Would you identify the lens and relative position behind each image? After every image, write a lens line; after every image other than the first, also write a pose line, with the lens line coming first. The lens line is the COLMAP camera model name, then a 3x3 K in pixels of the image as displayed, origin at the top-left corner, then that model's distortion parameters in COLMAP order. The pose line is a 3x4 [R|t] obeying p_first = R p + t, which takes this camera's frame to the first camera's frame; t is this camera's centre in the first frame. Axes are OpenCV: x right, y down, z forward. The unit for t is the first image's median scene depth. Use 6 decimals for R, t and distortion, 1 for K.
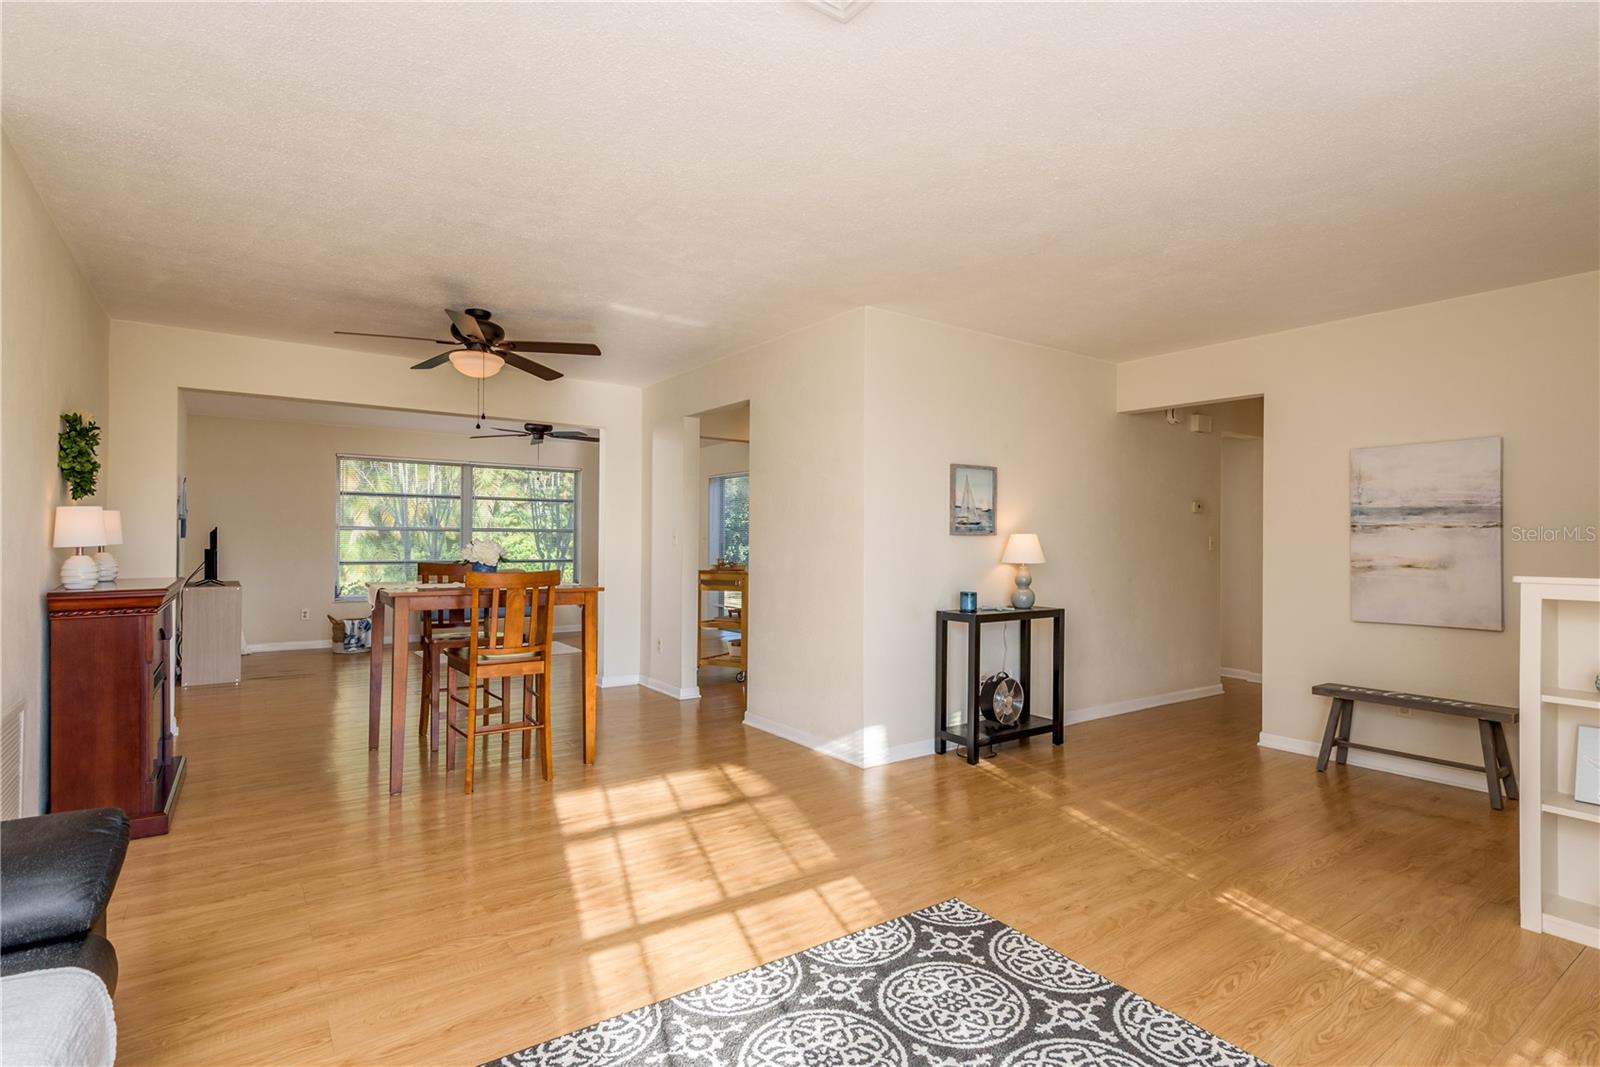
lens RADIAL K [[787.6, 0, 800.8], [0, 787.6, 537.1], [0, 0, 1]] dist [0.005346, -0.002516]
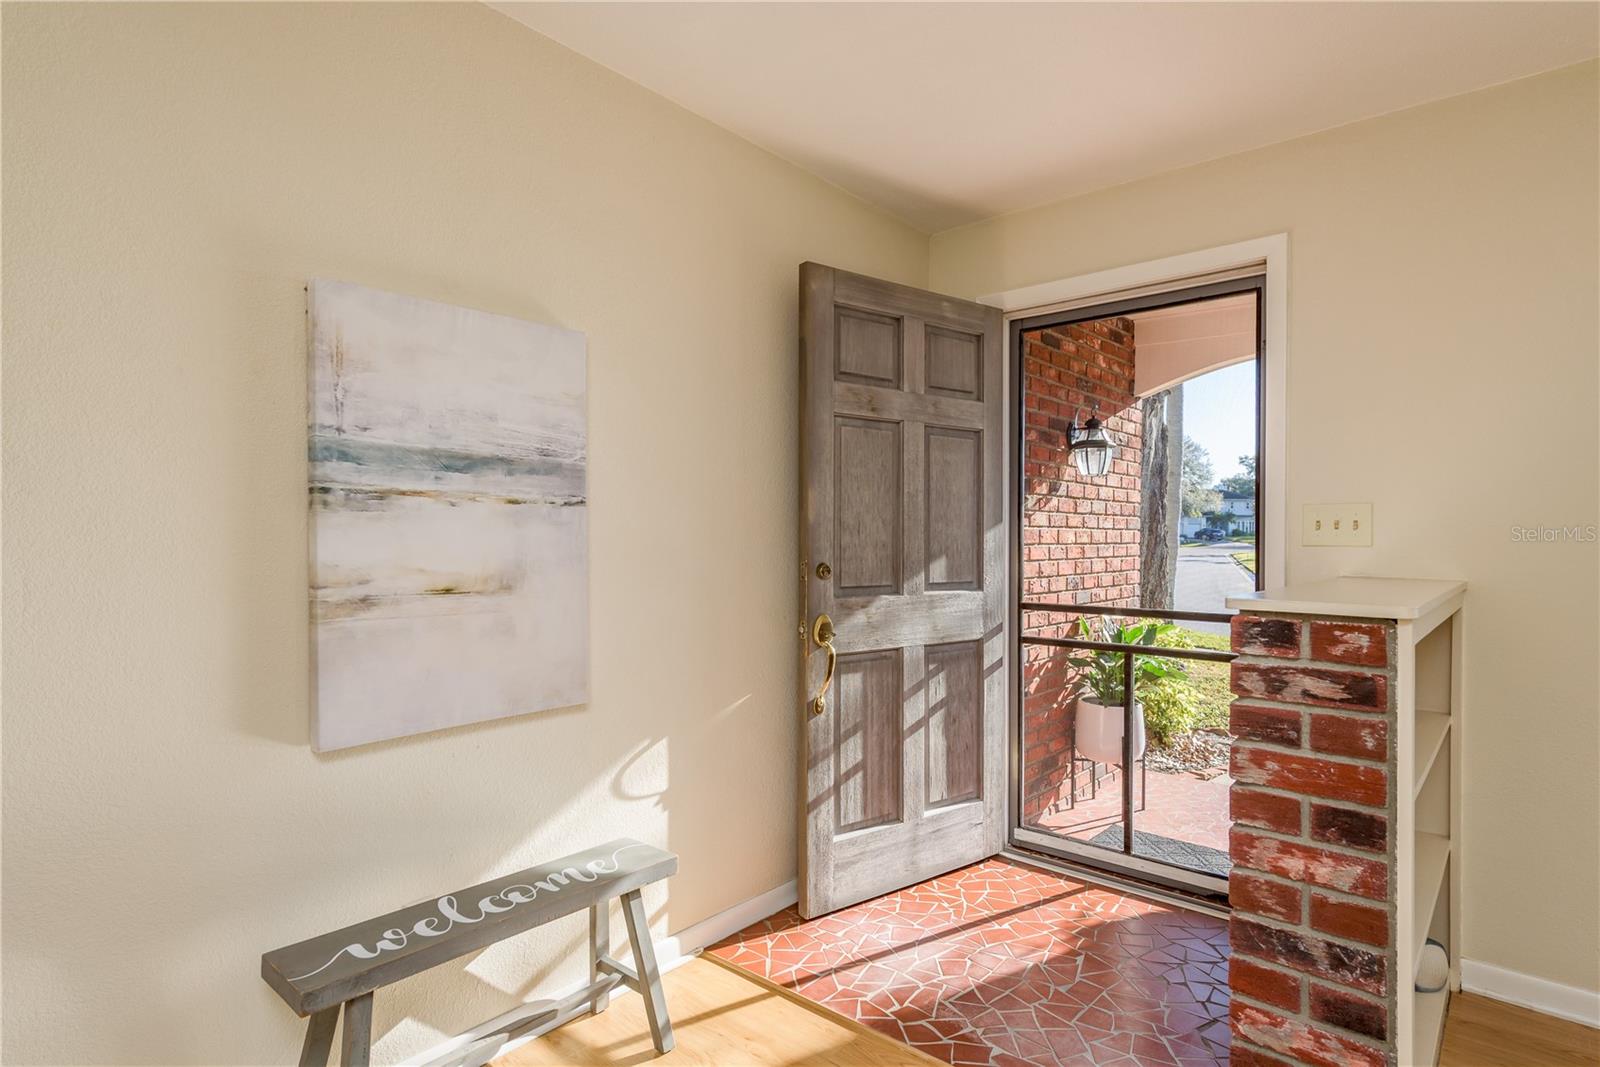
lens RADIAL K [[840.1, 0, 802.1], [0, 840.1, 533.8], [0, 0, 1]] dist [0.001651, -0.000111]
pose [[-0.248869, -0.007254, 0.968510, 0.286699], [-0.013078, 0.999906, 0.004129, 0.001759], [-0.968449, -0.011638, -0.248941, 0.924909]]
